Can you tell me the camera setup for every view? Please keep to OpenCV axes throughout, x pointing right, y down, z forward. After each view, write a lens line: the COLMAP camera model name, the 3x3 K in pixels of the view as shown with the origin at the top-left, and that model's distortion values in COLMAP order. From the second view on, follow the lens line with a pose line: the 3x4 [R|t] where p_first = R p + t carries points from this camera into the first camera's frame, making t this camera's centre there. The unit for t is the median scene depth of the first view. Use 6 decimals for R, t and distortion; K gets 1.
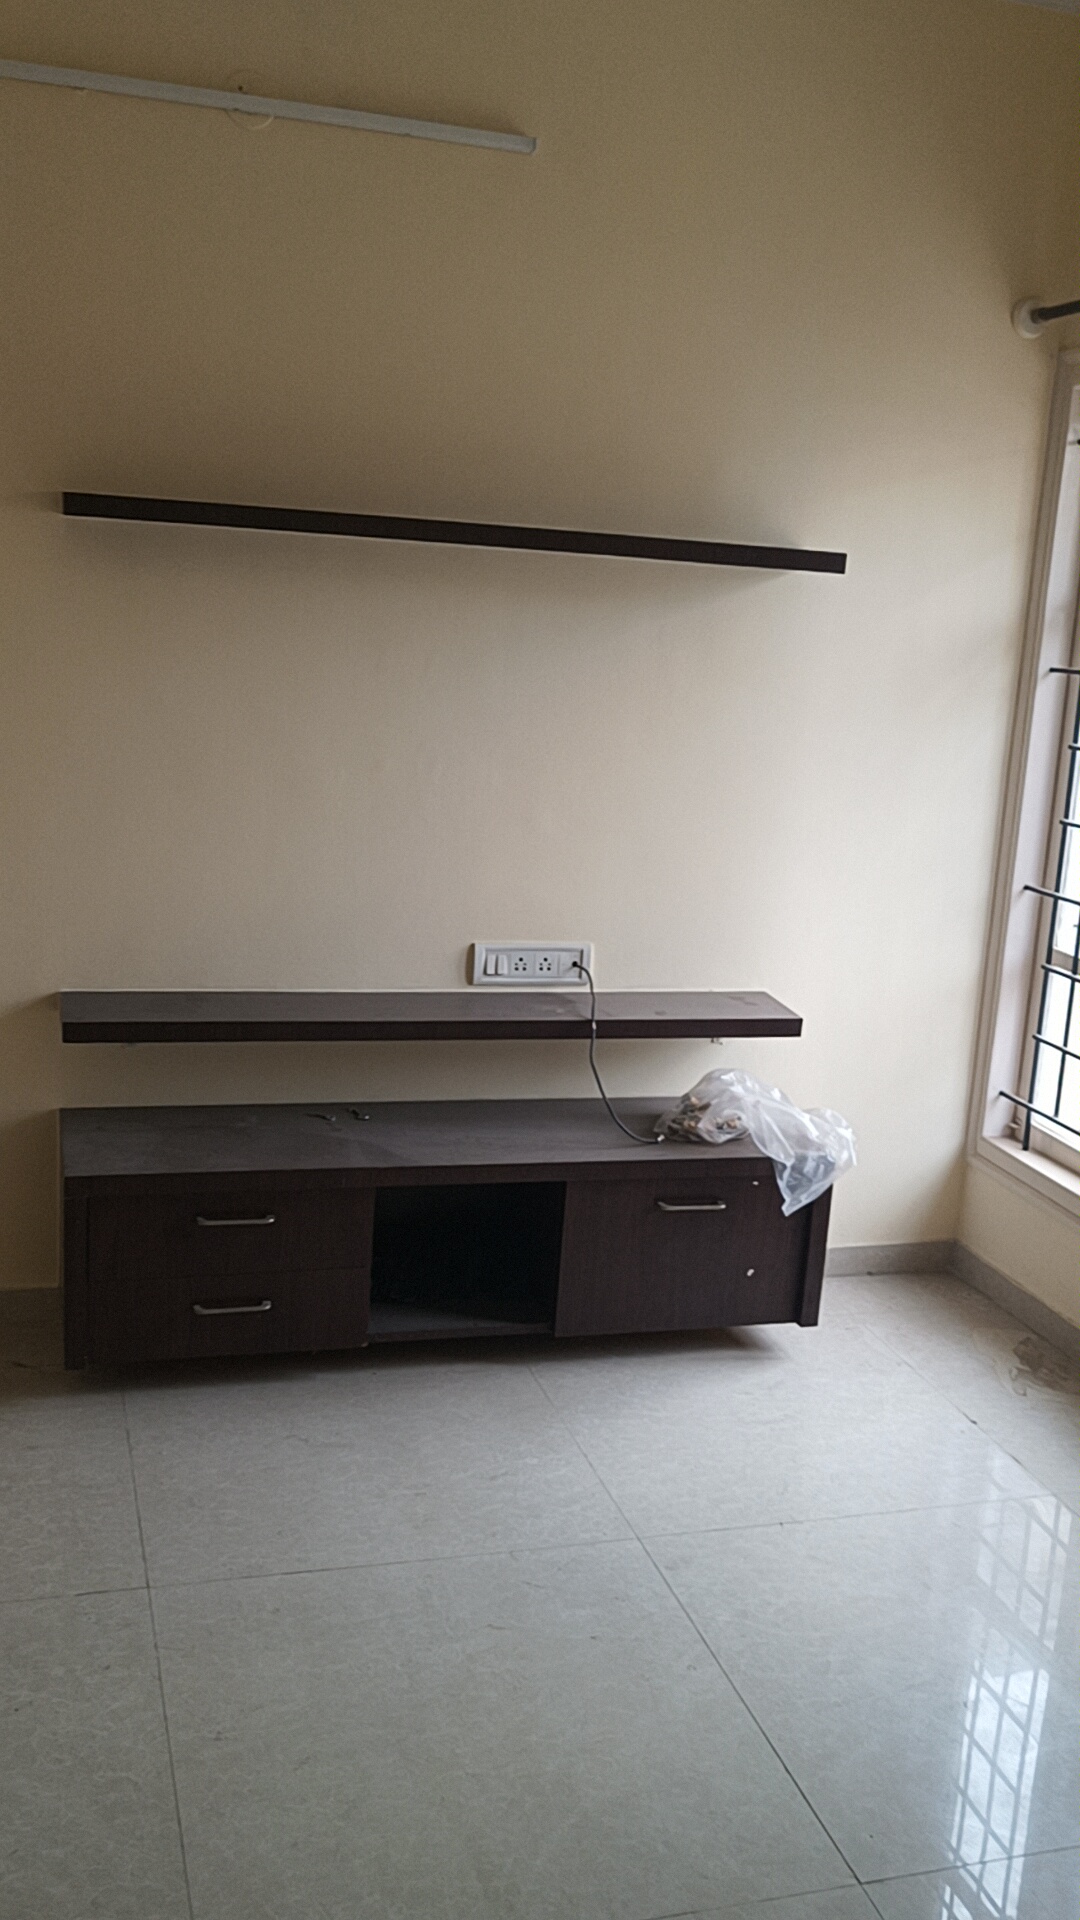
lens RADIAL K [[1646.2, 0, 540.0], [0, 1646.2, 960.0], [0, 0, 1]] dist [-0.003910, -0.002262]
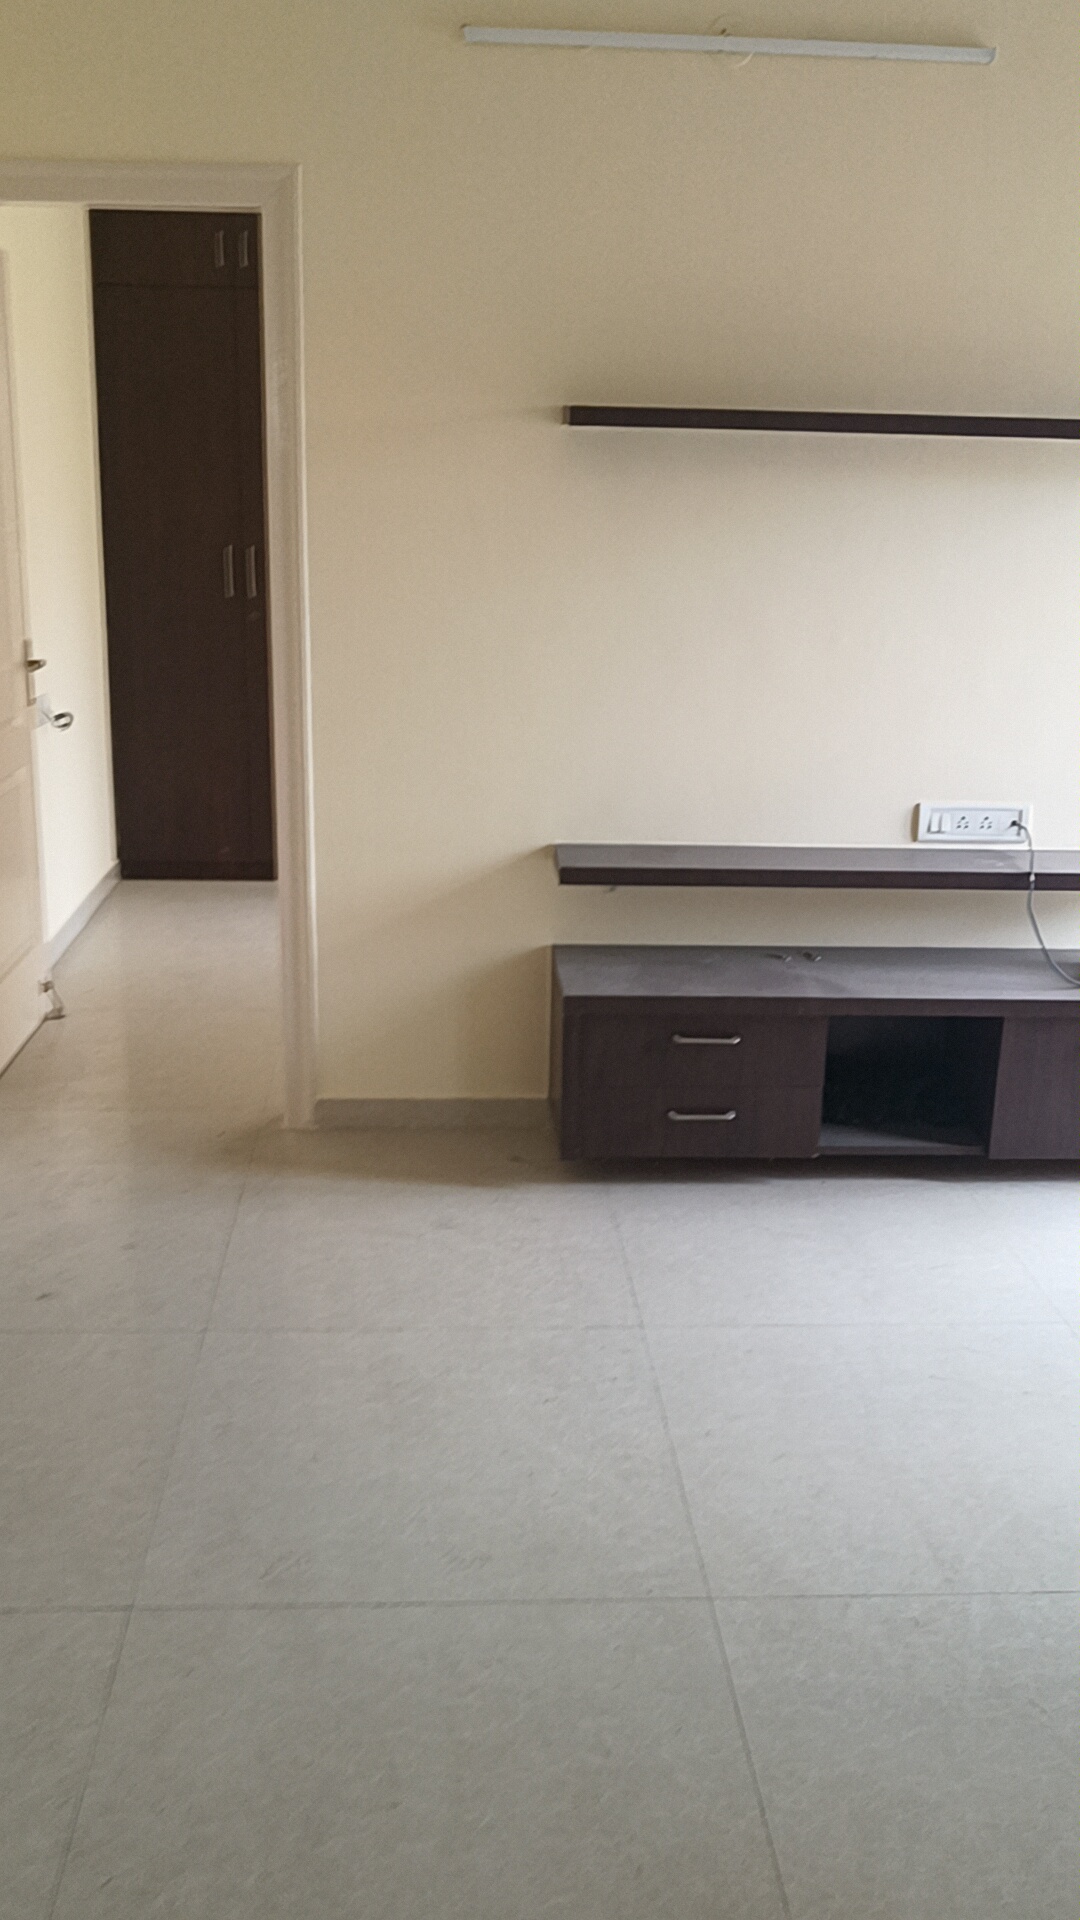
lens RADIAL K [[1664.8, 0, 540.0], [0, 1664.8, 960.0], [0, 0, 1]] dist [-0.024341, -0.005301]
pose [[0.971265, 0.023173, -0.236872, -0.022089], [-0.009526, 0.998236, 0.058598, 0.033382], [0.237812, -0.054658, 0.969772, -0.145032]]
